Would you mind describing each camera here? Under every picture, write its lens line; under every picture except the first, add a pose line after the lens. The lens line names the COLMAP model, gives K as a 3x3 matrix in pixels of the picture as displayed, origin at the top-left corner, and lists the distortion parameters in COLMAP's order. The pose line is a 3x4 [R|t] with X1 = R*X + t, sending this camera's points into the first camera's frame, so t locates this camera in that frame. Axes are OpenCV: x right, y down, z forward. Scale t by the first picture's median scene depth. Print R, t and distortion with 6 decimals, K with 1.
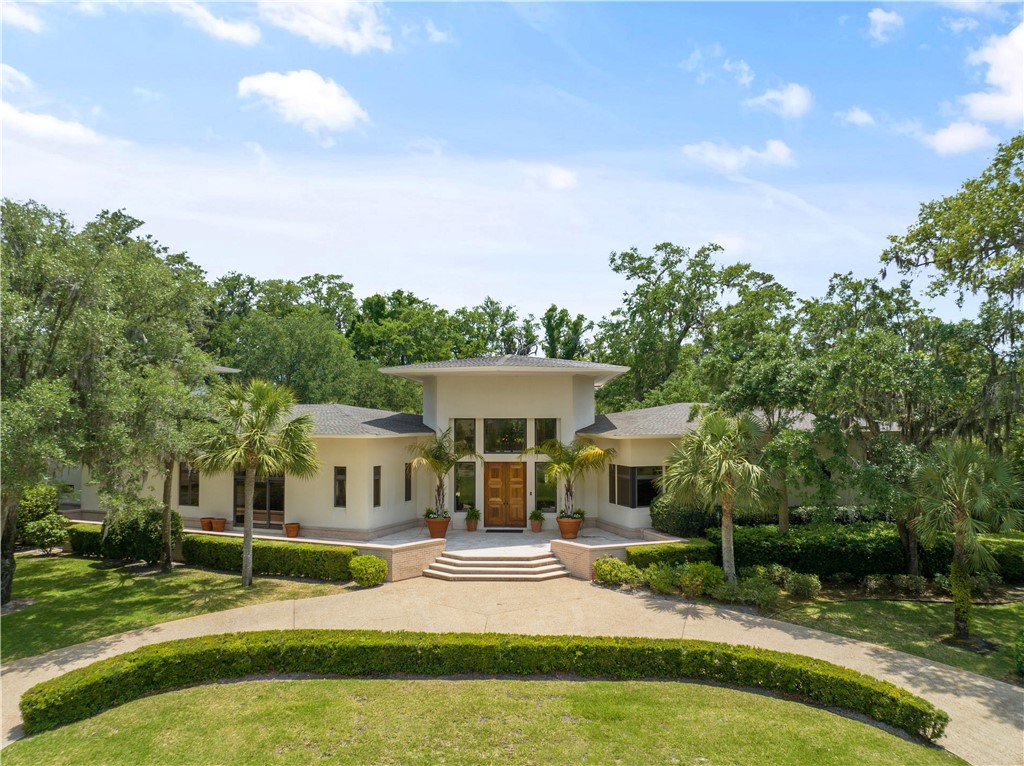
lens RADIAL K [[722.7, 0, 509.6], [0, 722.7, 383.3], [0, 0, 1]] dist [-0.039119, 0.010479]
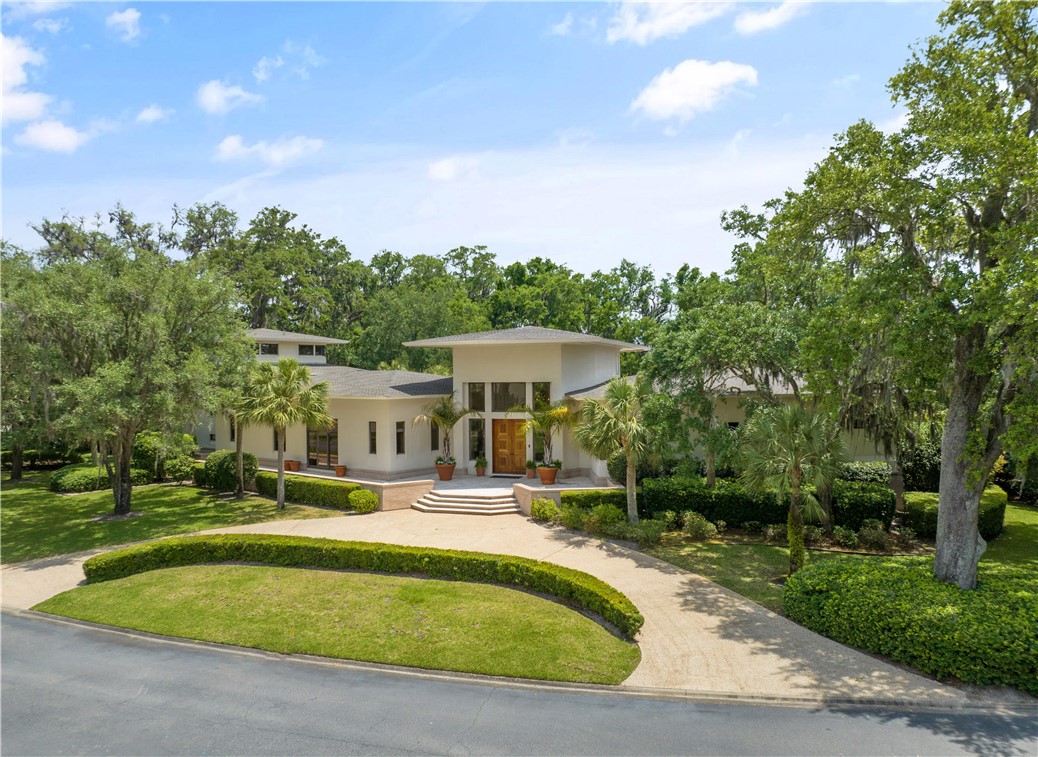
lens RADIAL K [[731.4, 0, 523.5], [0, 731.4, 377.5], [0, 0, 1]] dist [-0.020327, -0.014020]
pose [[0.962052, -0.007449, -0.272764, 0.348588], [0.021925, 0.998505, 0.050061, -0.018587], [0.271983, -0.054141, 0.960778, -0.140813]]
